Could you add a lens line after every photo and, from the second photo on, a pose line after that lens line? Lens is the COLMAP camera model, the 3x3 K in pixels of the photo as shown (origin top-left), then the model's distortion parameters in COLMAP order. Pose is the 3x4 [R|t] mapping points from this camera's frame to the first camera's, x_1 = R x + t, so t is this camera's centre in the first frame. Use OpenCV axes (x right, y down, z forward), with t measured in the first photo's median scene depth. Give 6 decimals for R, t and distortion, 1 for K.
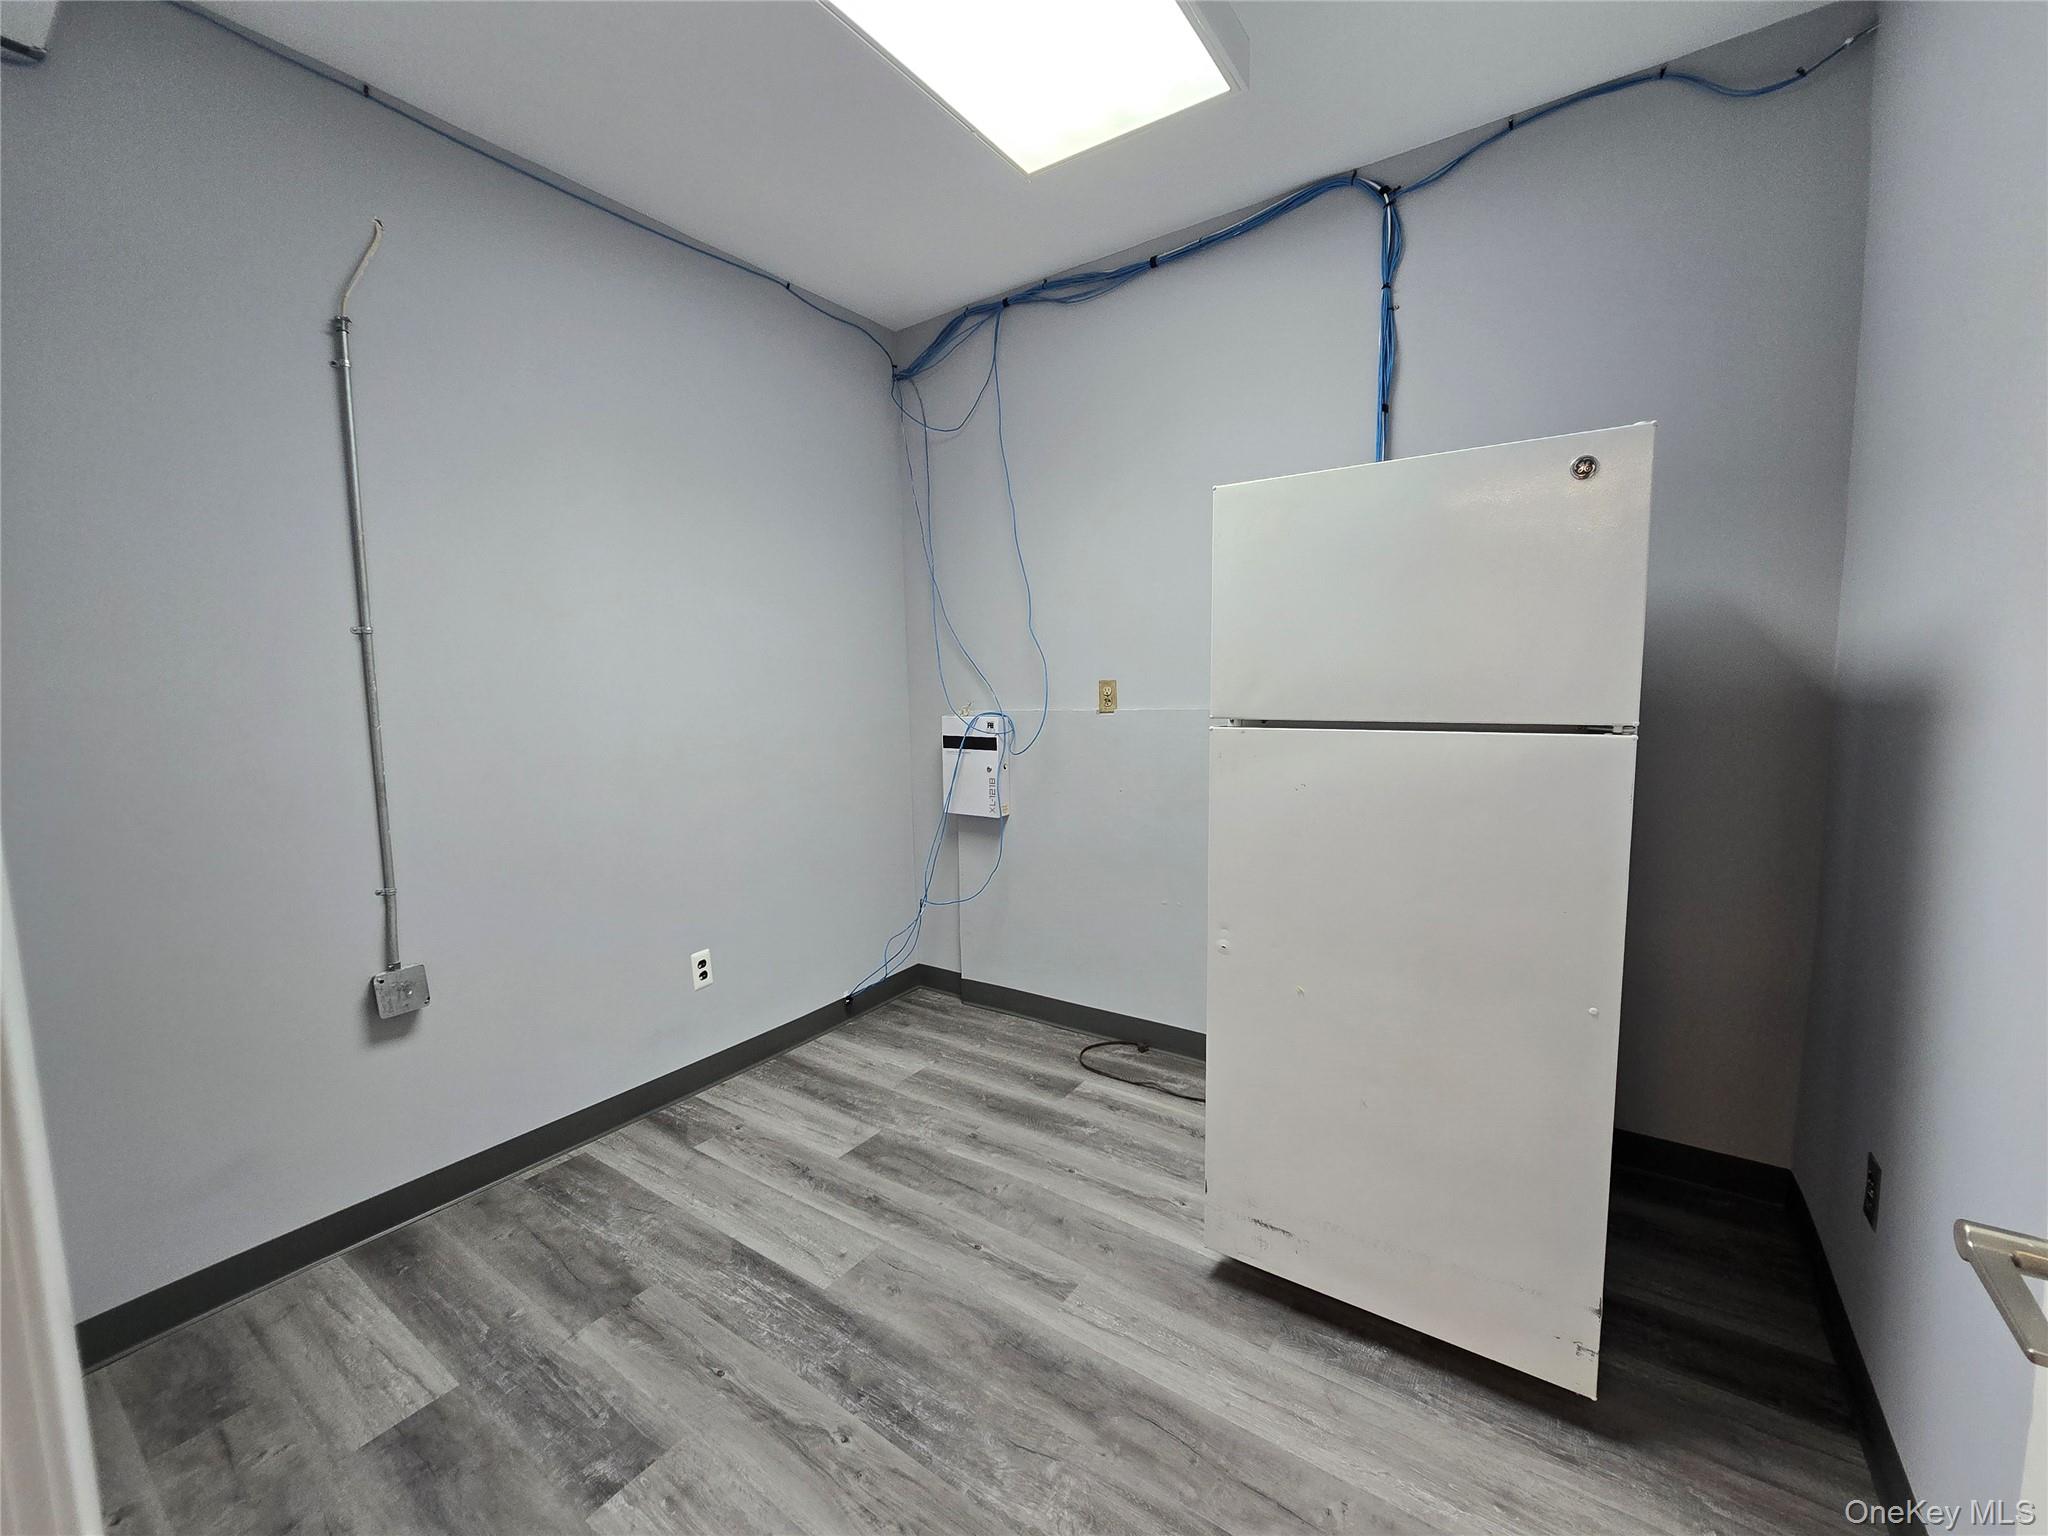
lens RADIAL K [[822.7, 0, 1024.0], [0, 822.7, 768.0], [0, 0, 1]] dist [0.000405, 0.000411]
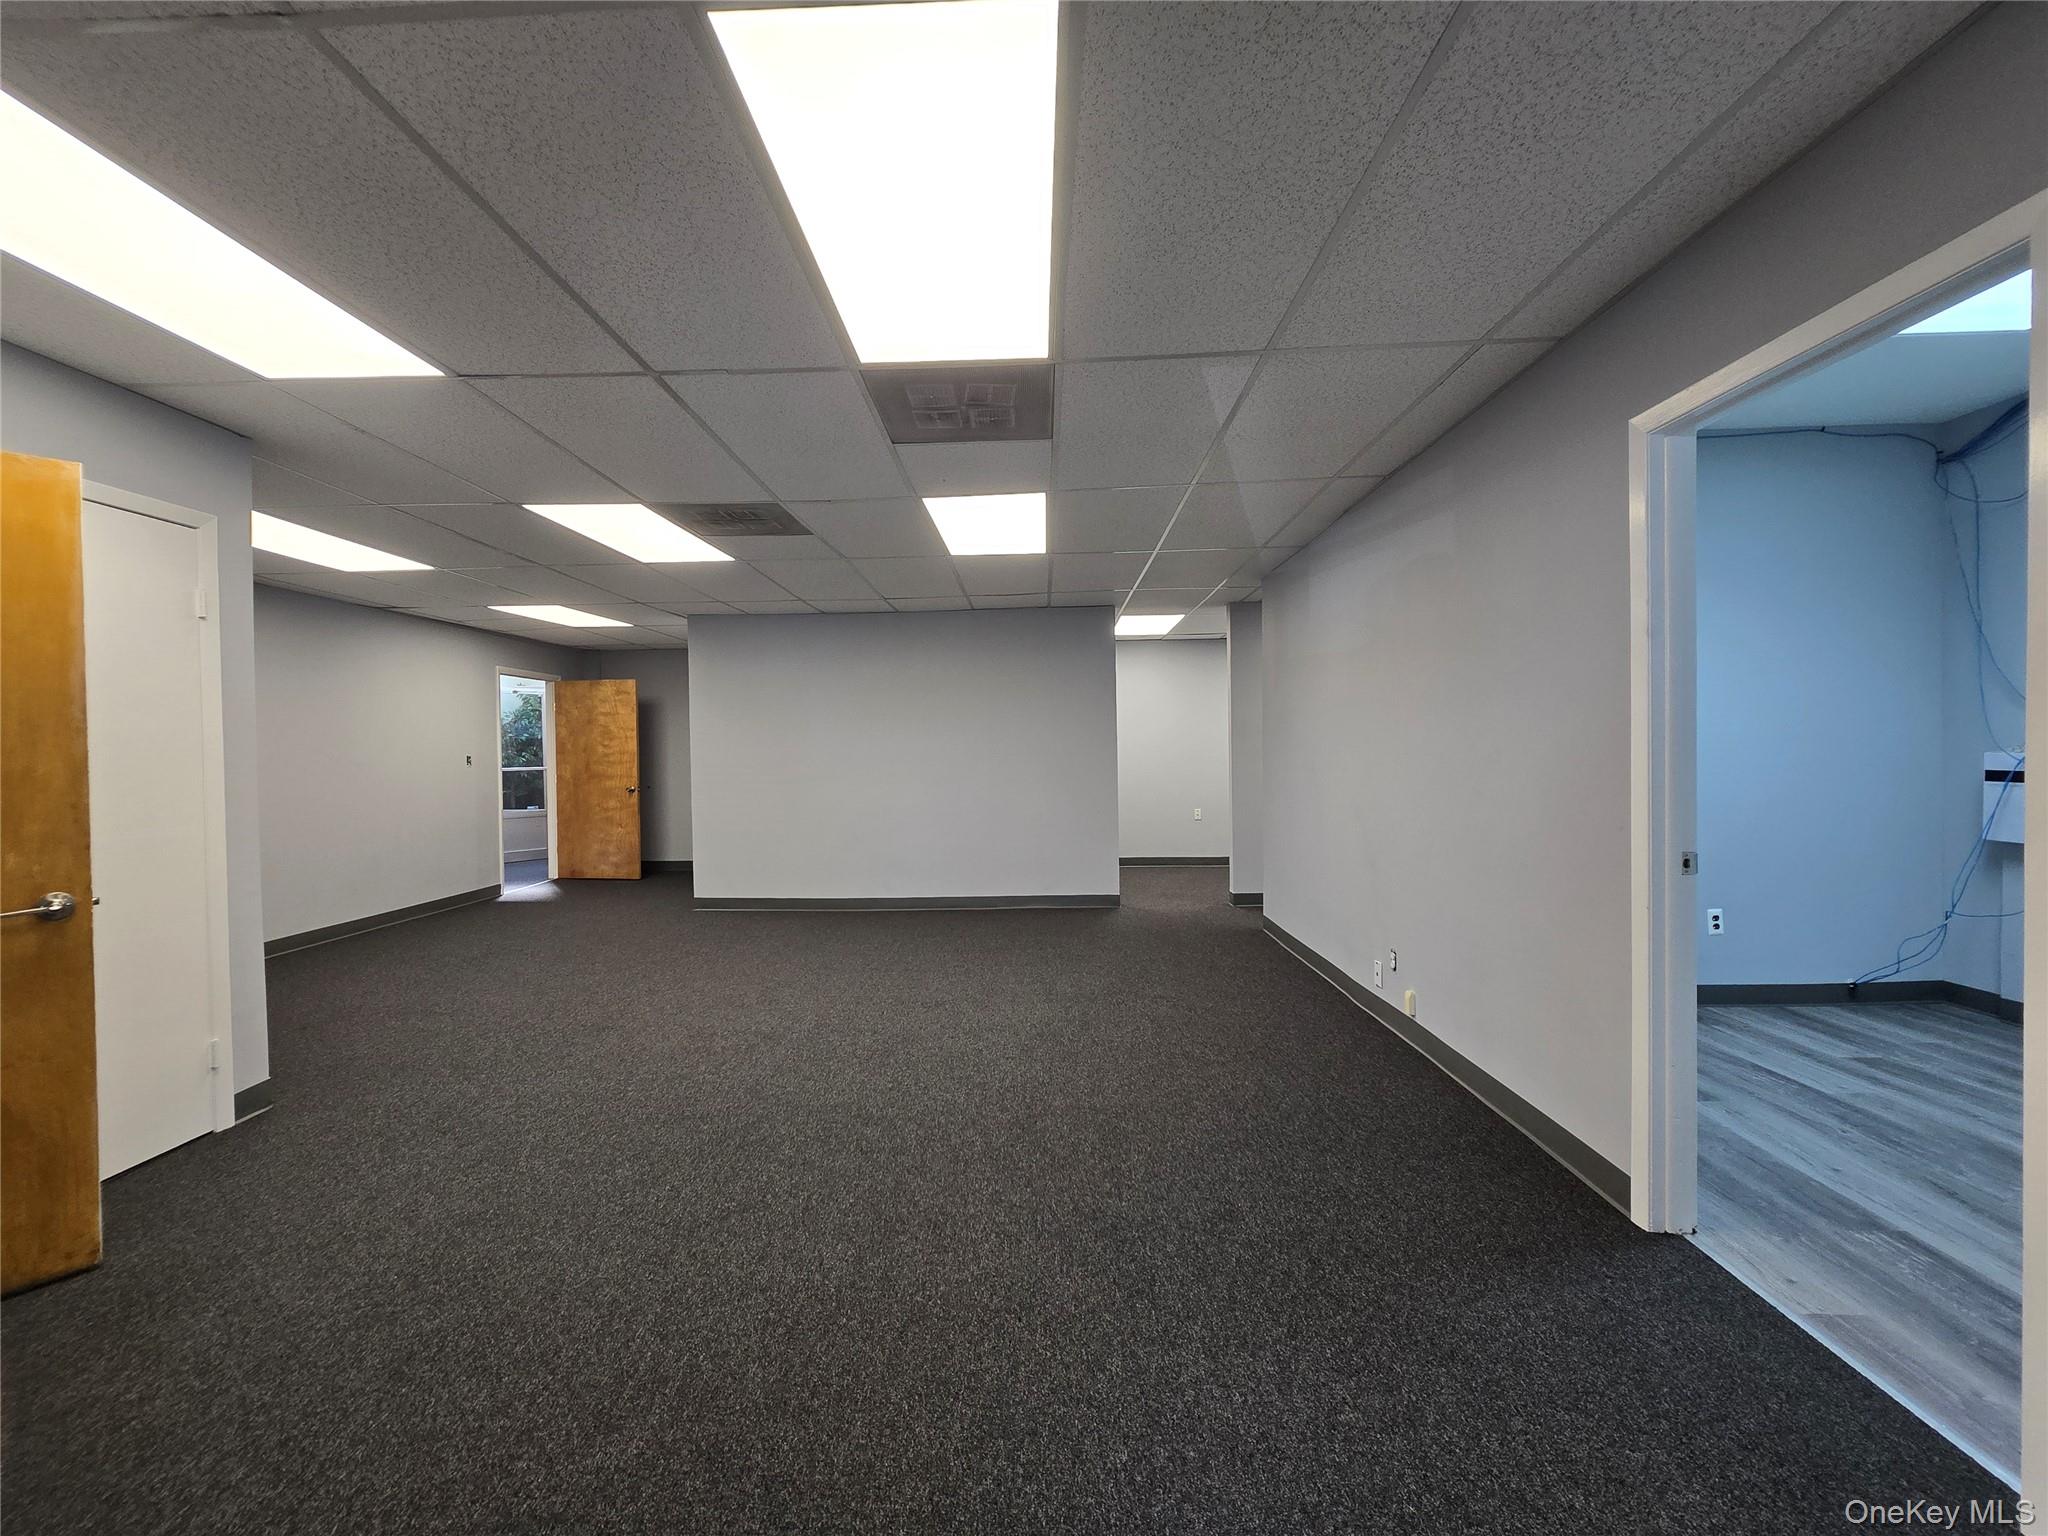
lens RADIAL K [[822.7, 0, 1024.0], [0, 822.7, 768.0], [0, 0, 1]] dist [0.000405, 0.000411]
pose [[0.537795, 0.024767, -0.842712, 0.180720], [-0.080194, 0.996539, -0.021890, 0.110638], [0.839253, 0.079352, 0.537920, -0.880523]]
